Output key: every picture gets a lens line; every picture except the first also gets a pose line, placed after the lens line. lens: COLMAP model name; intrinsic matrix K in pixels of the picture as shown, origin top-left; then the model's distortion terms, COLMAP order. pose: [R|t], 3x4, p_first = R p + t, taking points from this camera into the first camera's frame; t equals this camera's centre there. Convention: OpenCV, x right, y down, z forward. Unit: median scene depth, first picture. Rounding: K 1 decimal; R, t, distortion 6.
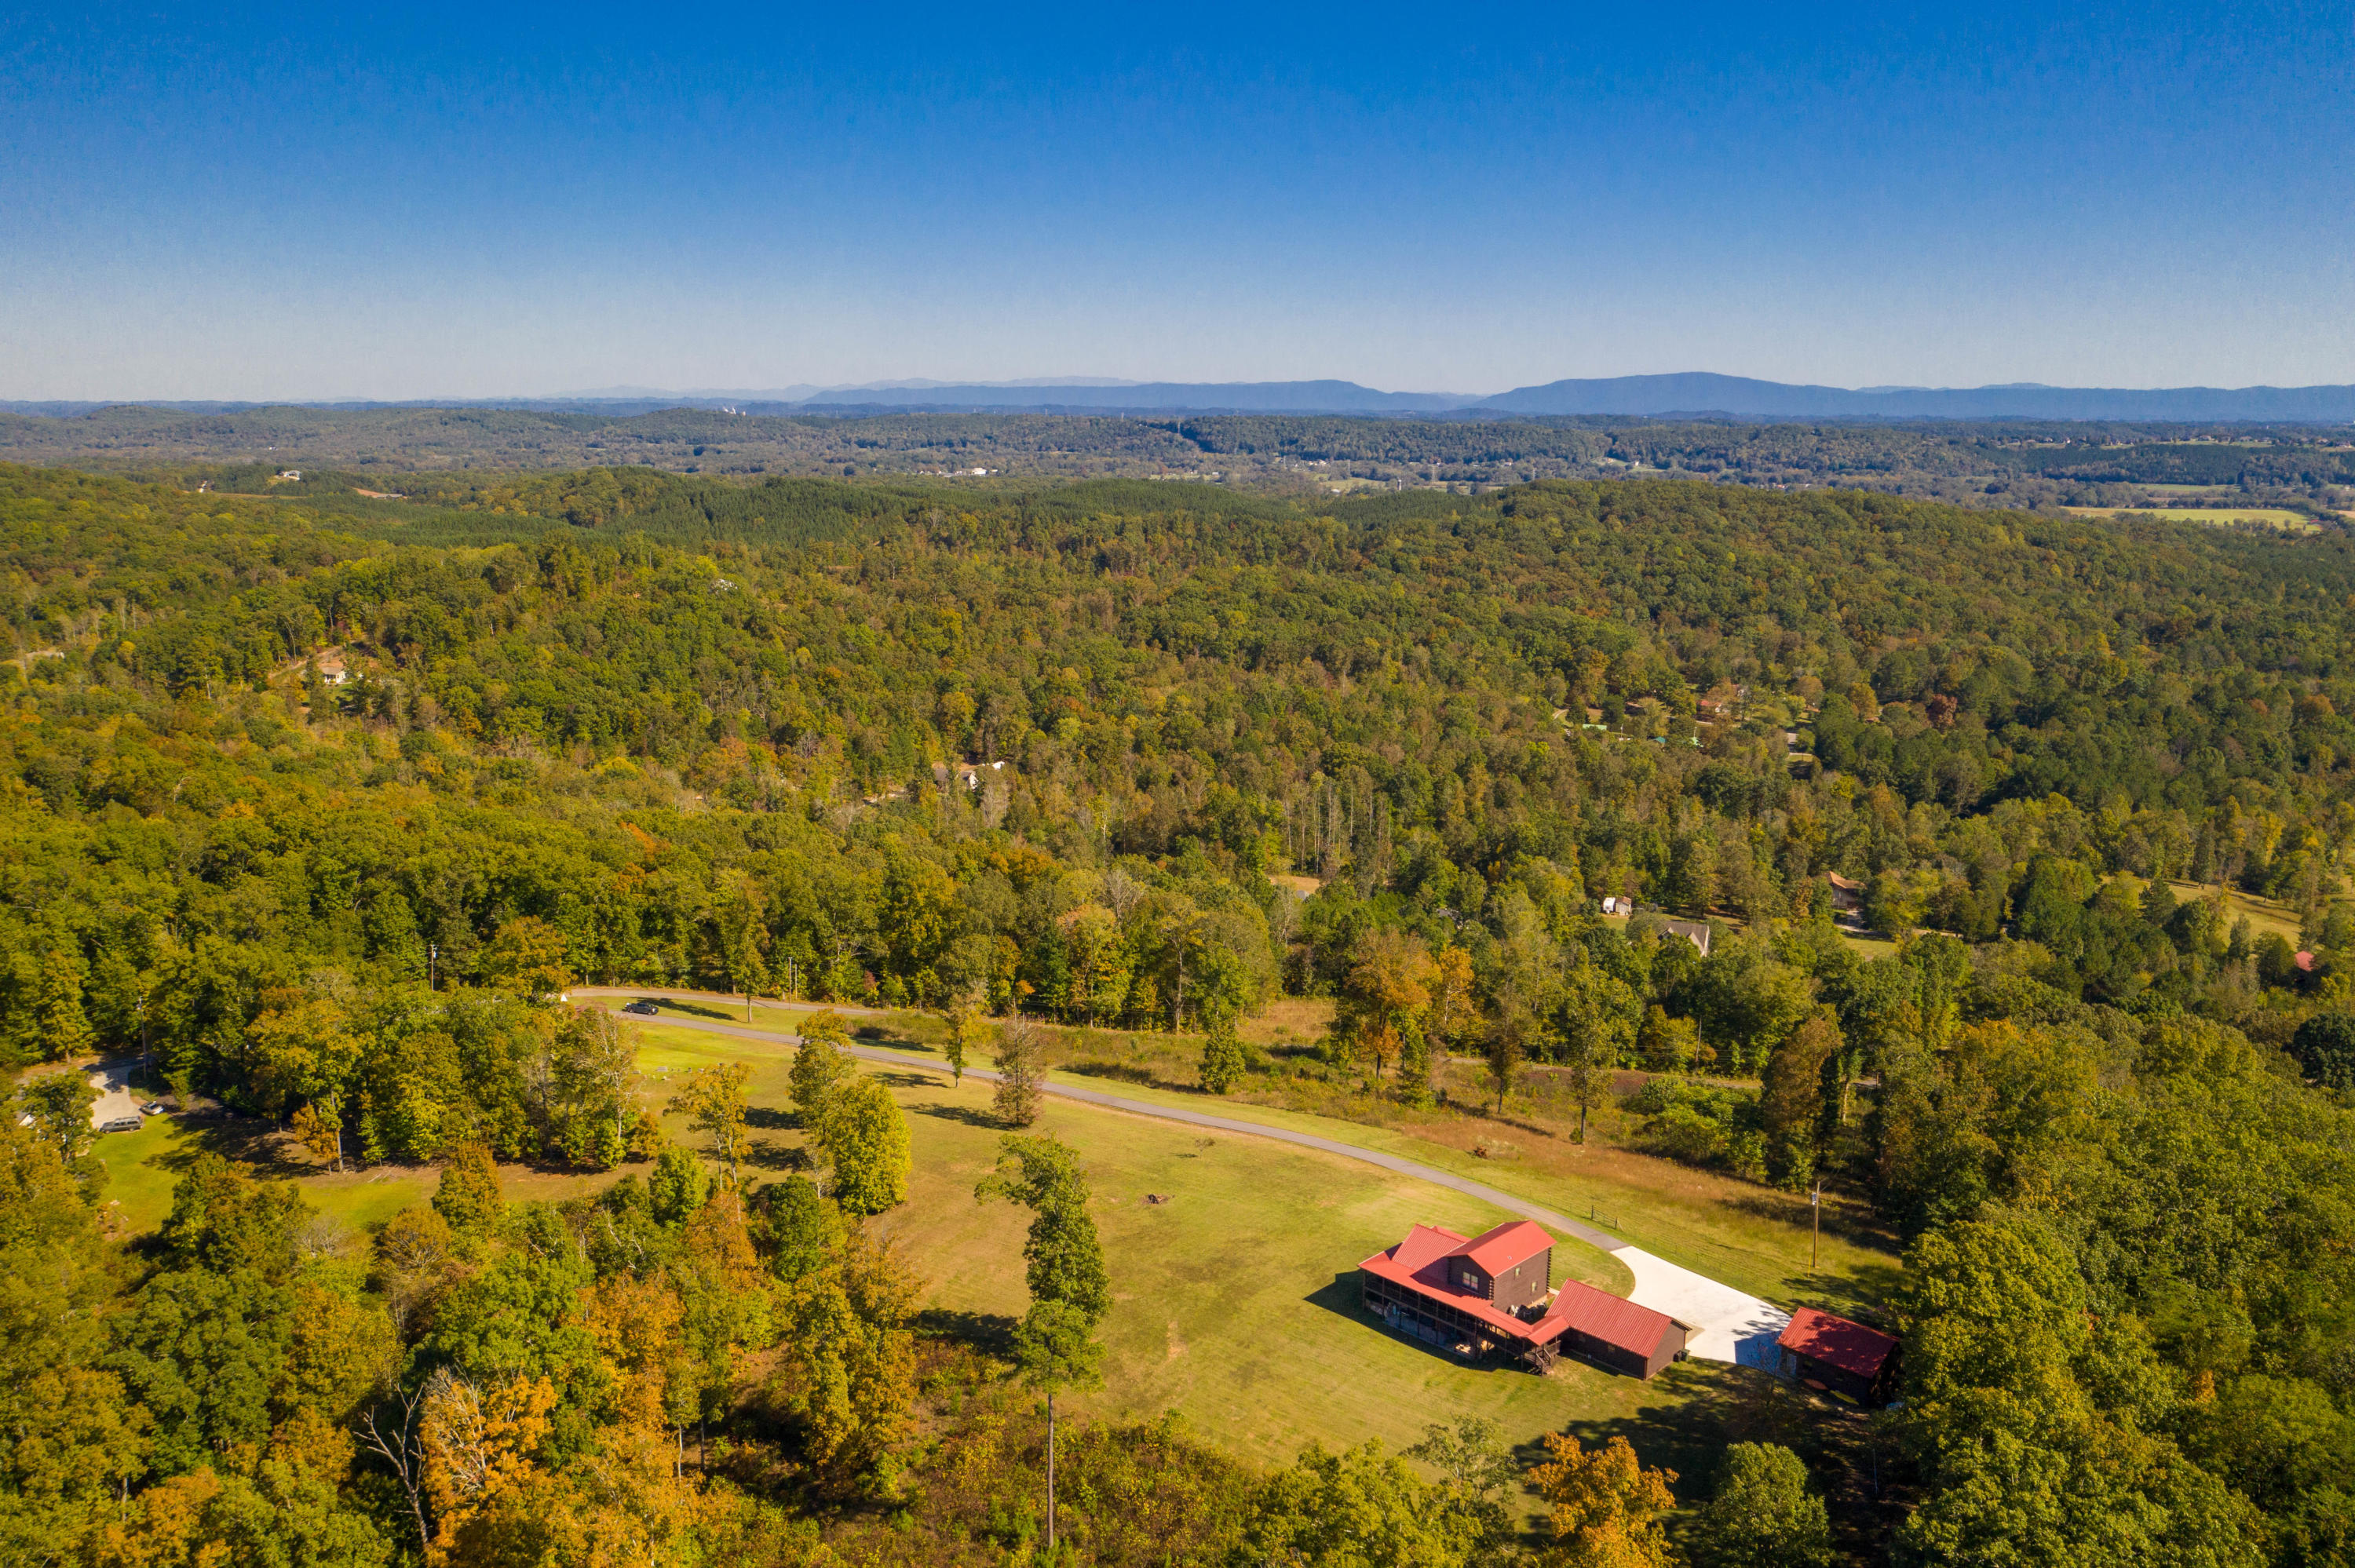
lens RADIAL K [[1873.2, 0, 1151.3], [0, 1873.2, 778.2], [0, 0, 1]] dist [-0.002127, -0.002076]
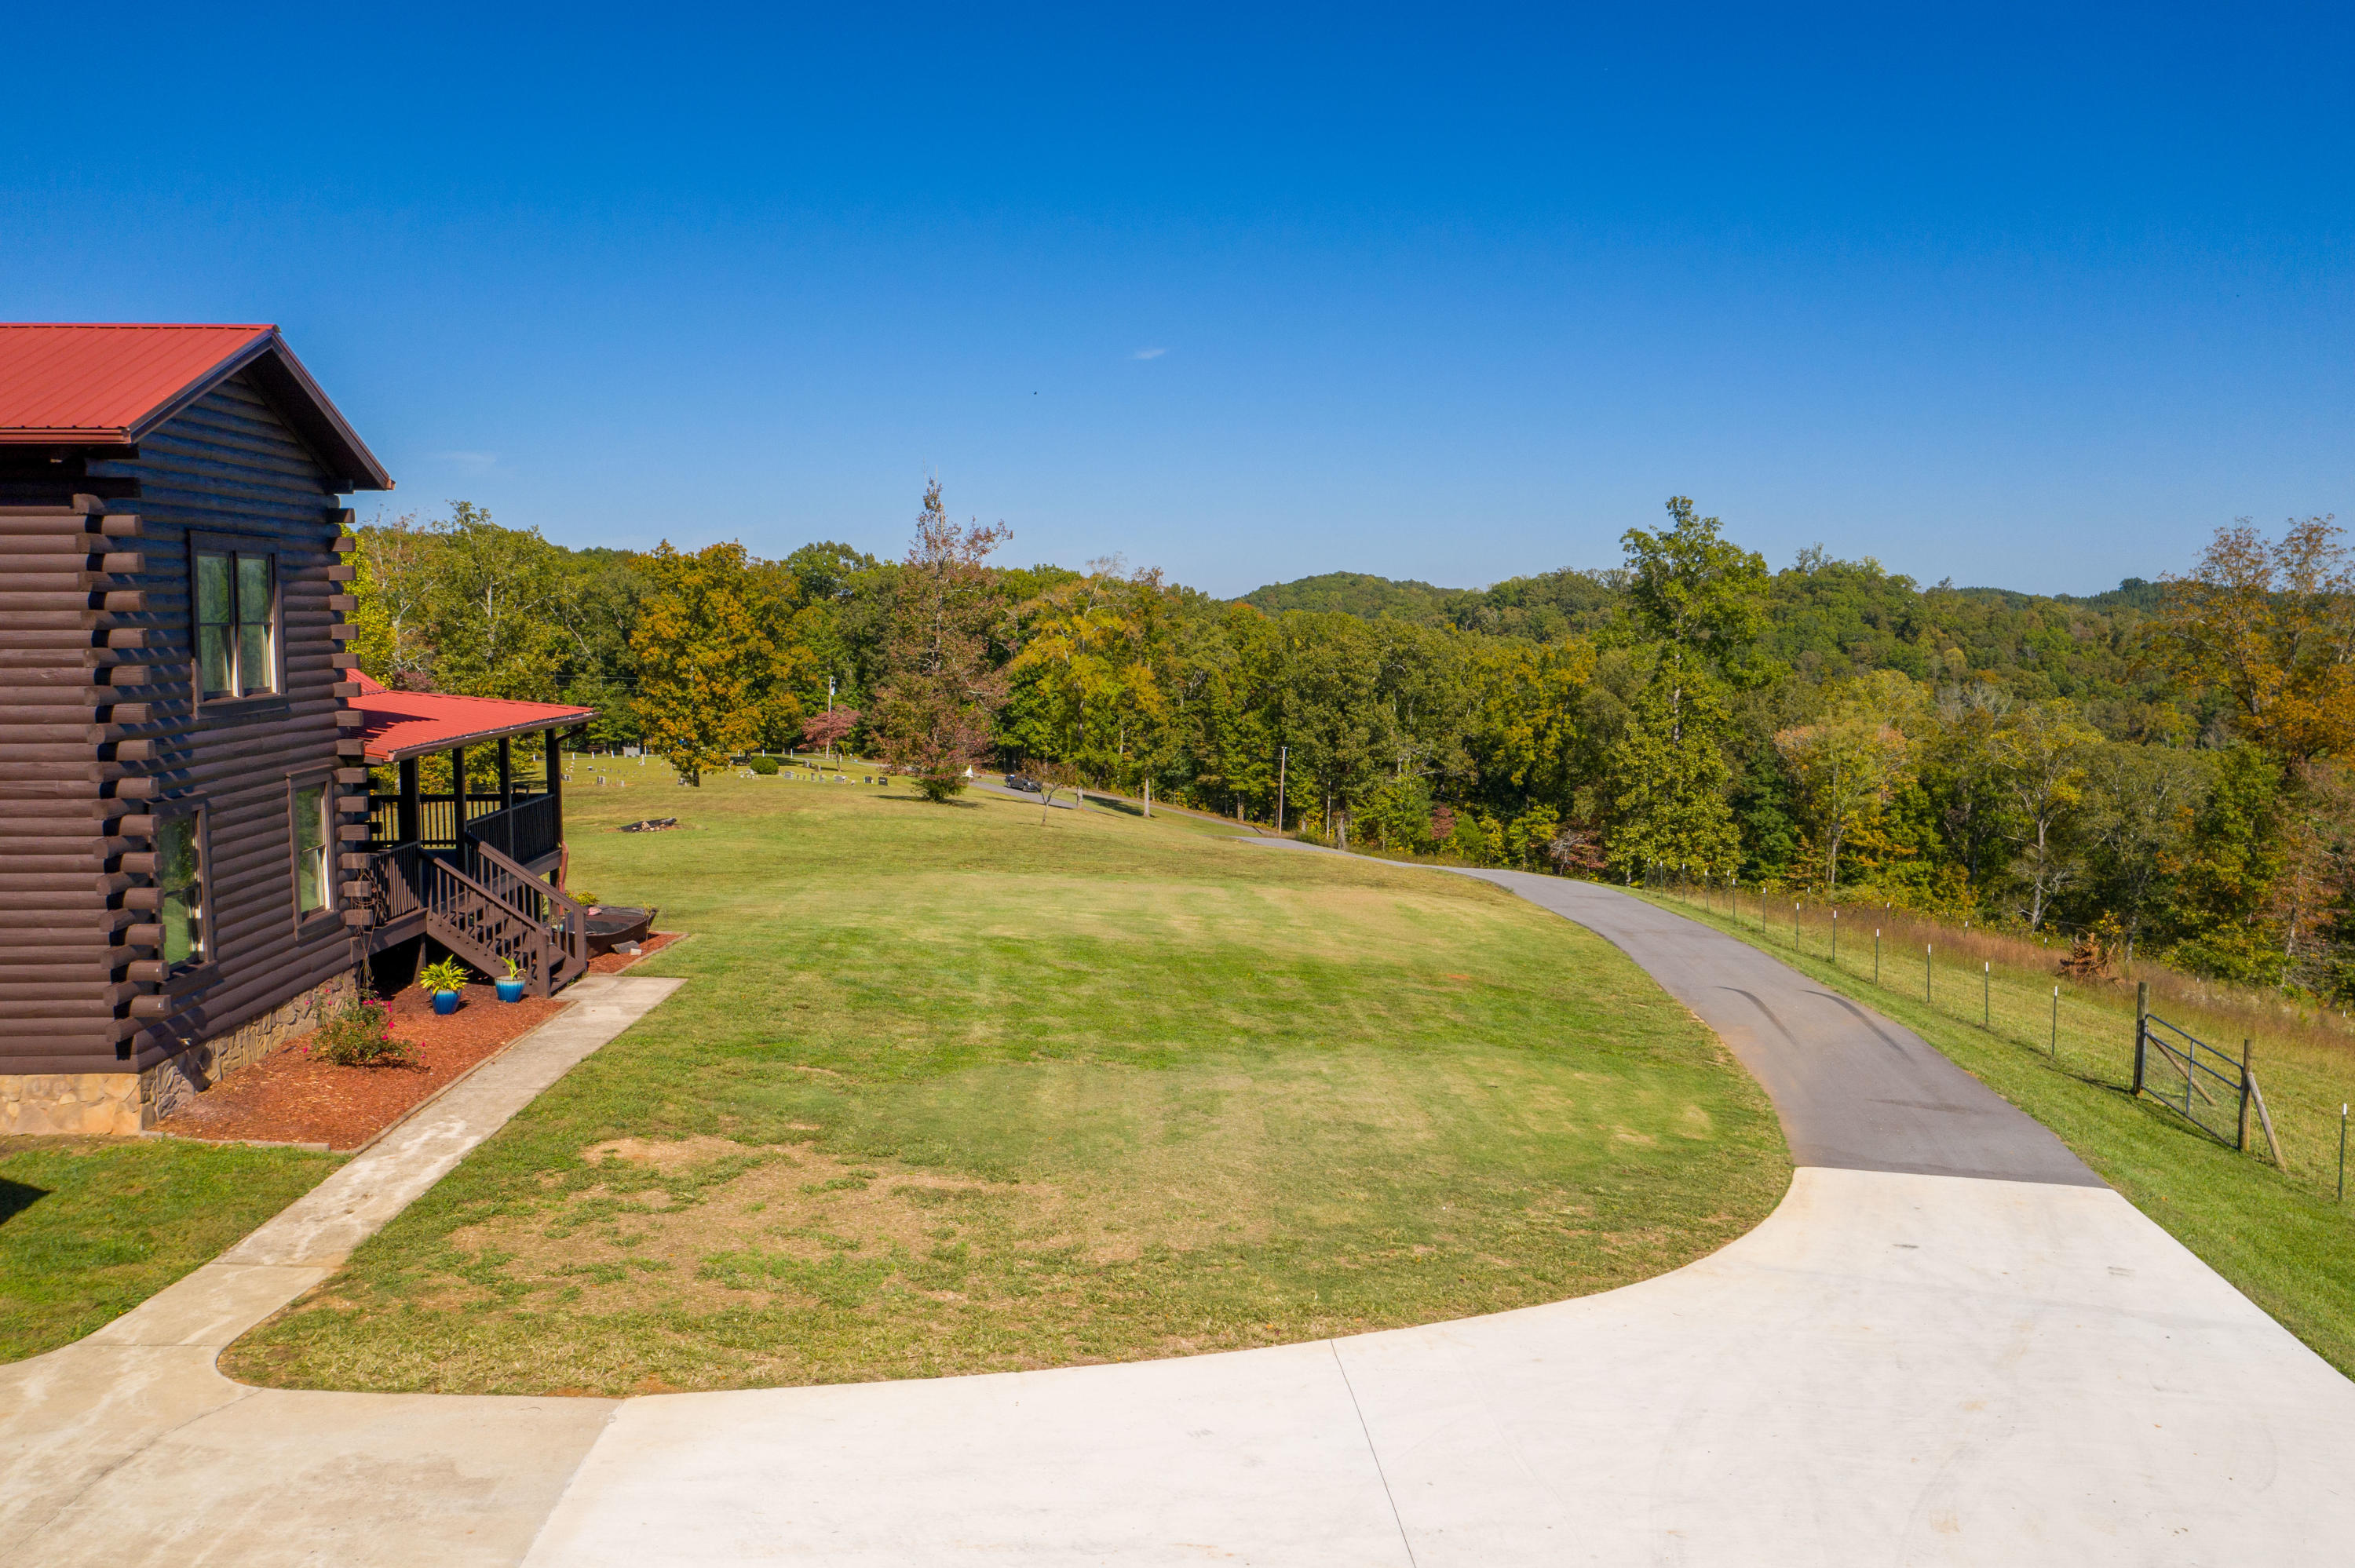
lens RADIAL K [[1873.2, 0, 1151.3], [0, 1873.2, 778.2], [0, 0, 1]] dist [-0.002127, -0.002076]
pose [[0.738601, 0.057713, -0.671668, 0.081840], [-0.132066, 0.989411, -0.060211, 0.069491], [0.661081, 0.133176, 0.738401, 0.256308]]
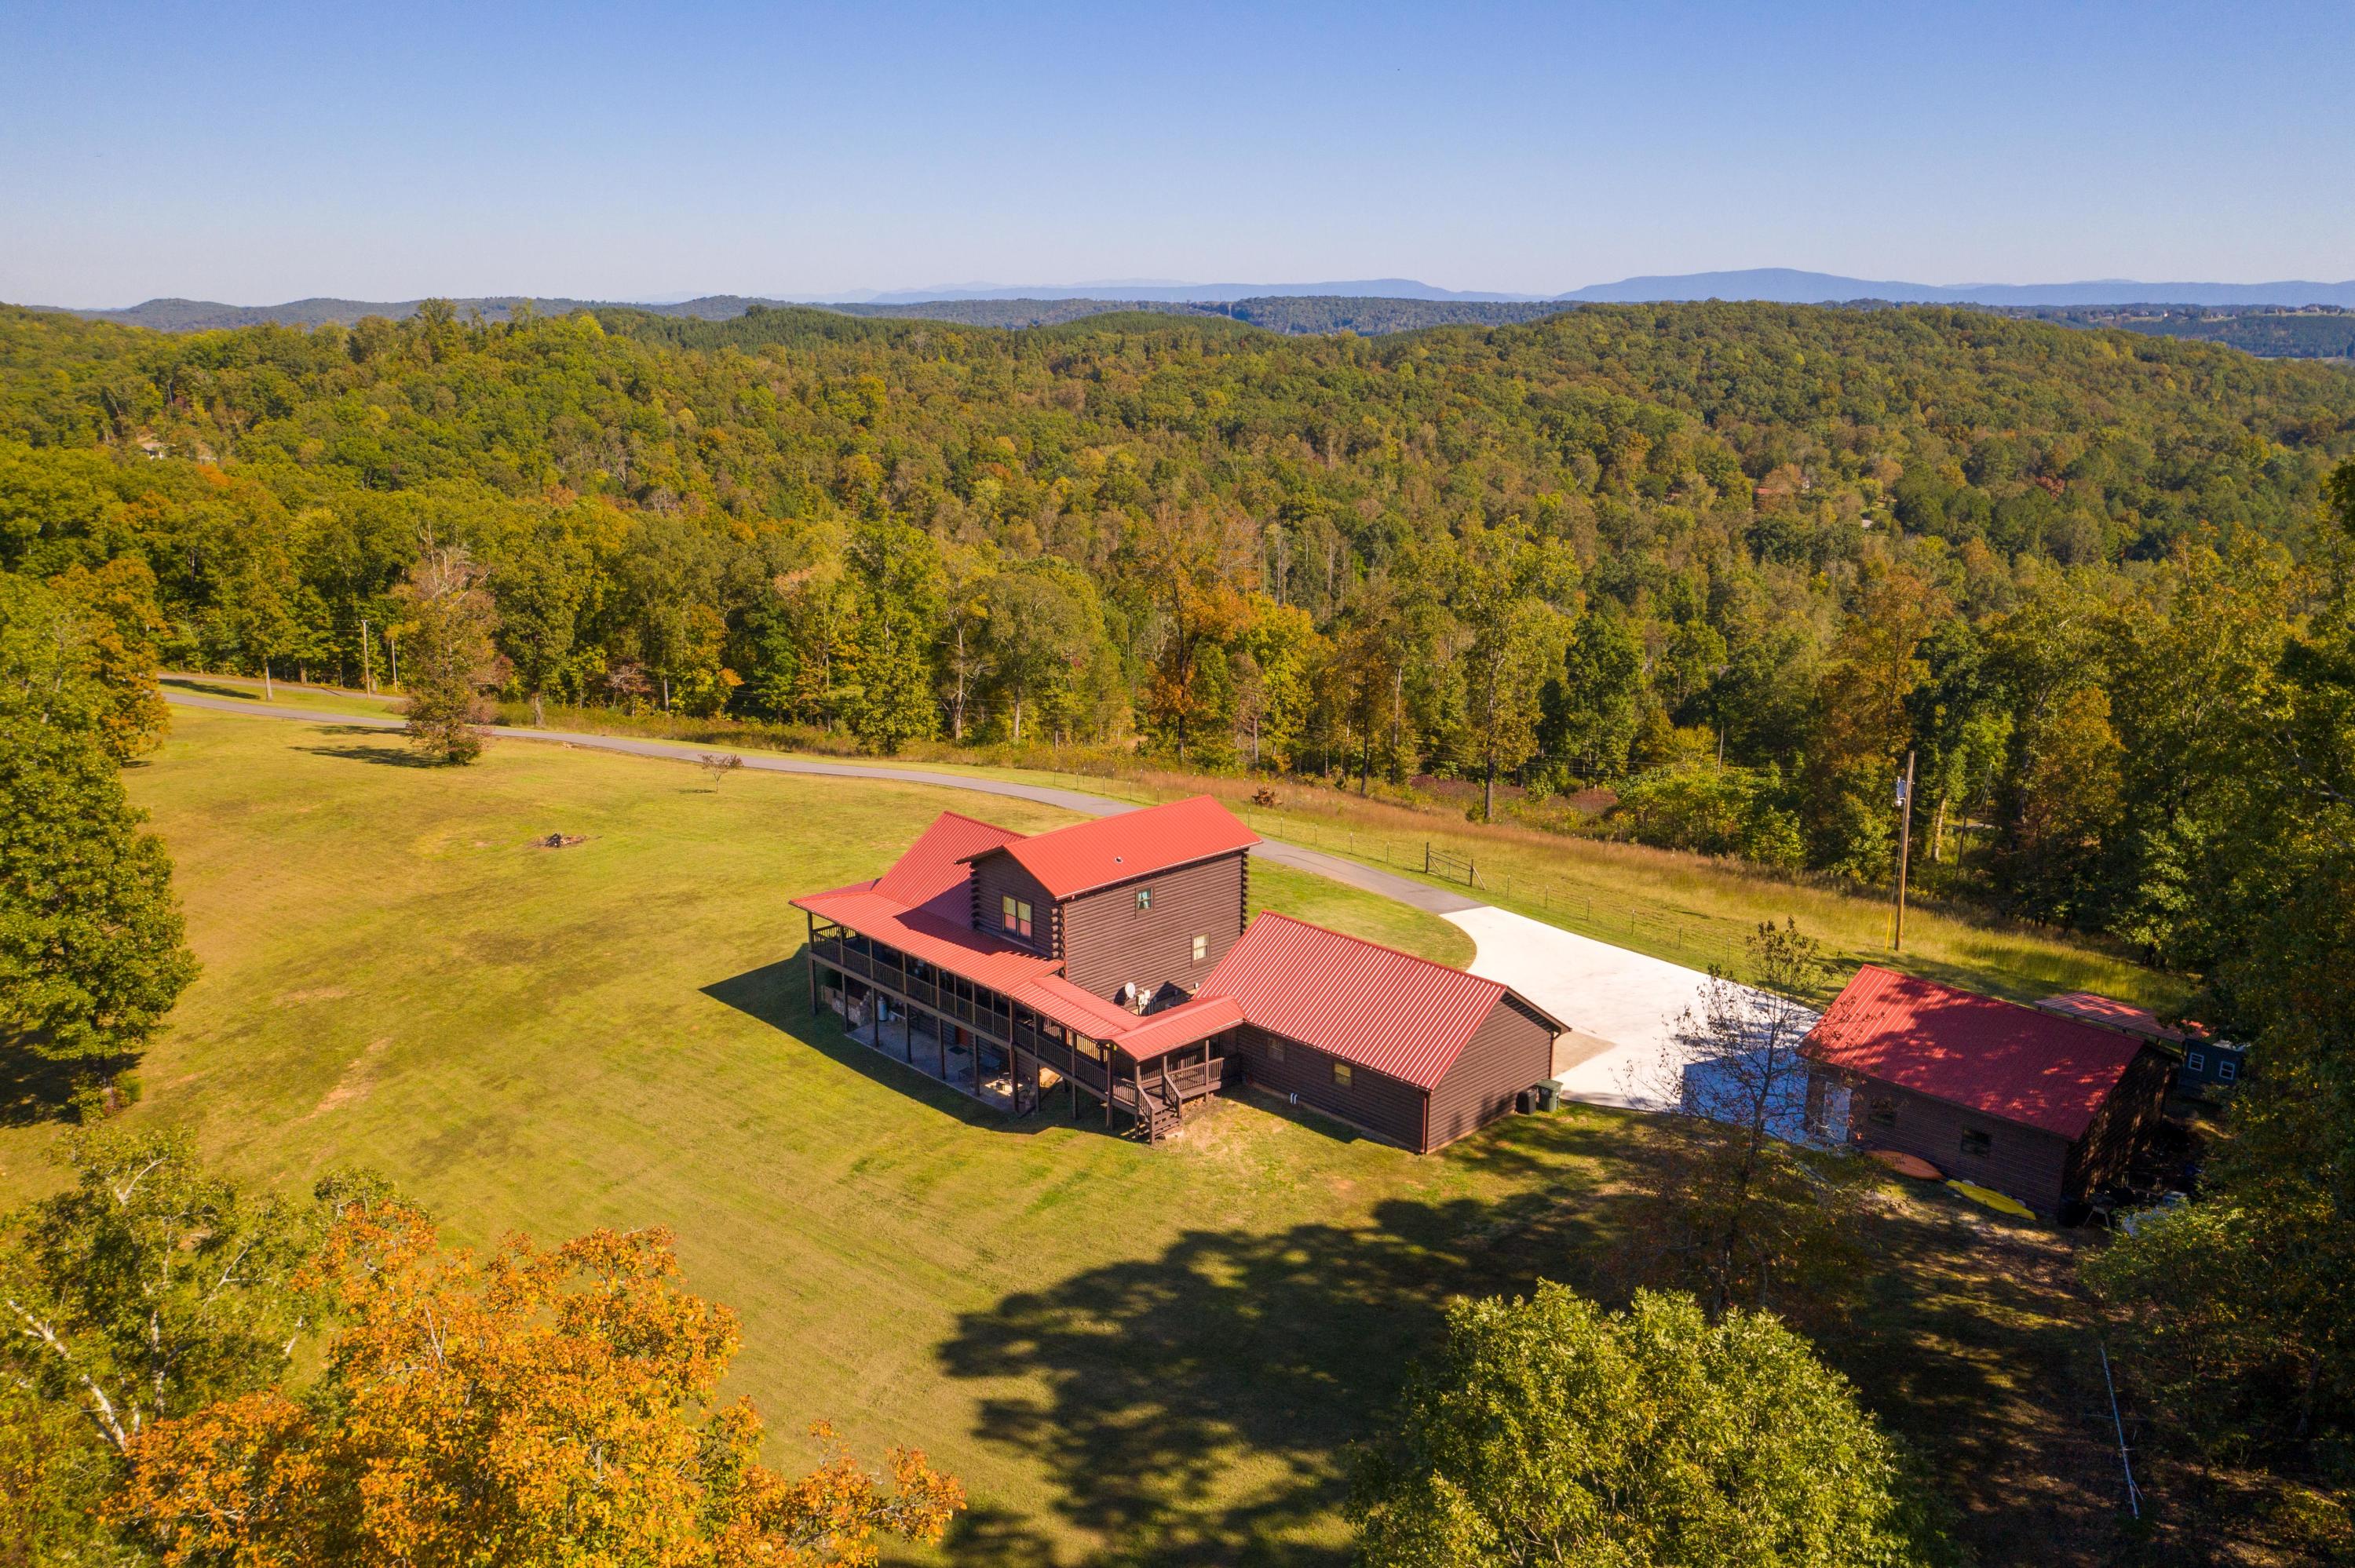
lens RADIAL K [[1873.2, 0, 1151.3], [0, 1873.2, 778.2], [0, 0, 1]] dist [-0.002127, -0.002076]
pose [[0.999428, 0.002119, -0.033761, 0.054619], [-0.000465, 0.998802, 0.048929, 0.056777], [0.033824, -0.048885, 0.998232, 0.157223]]
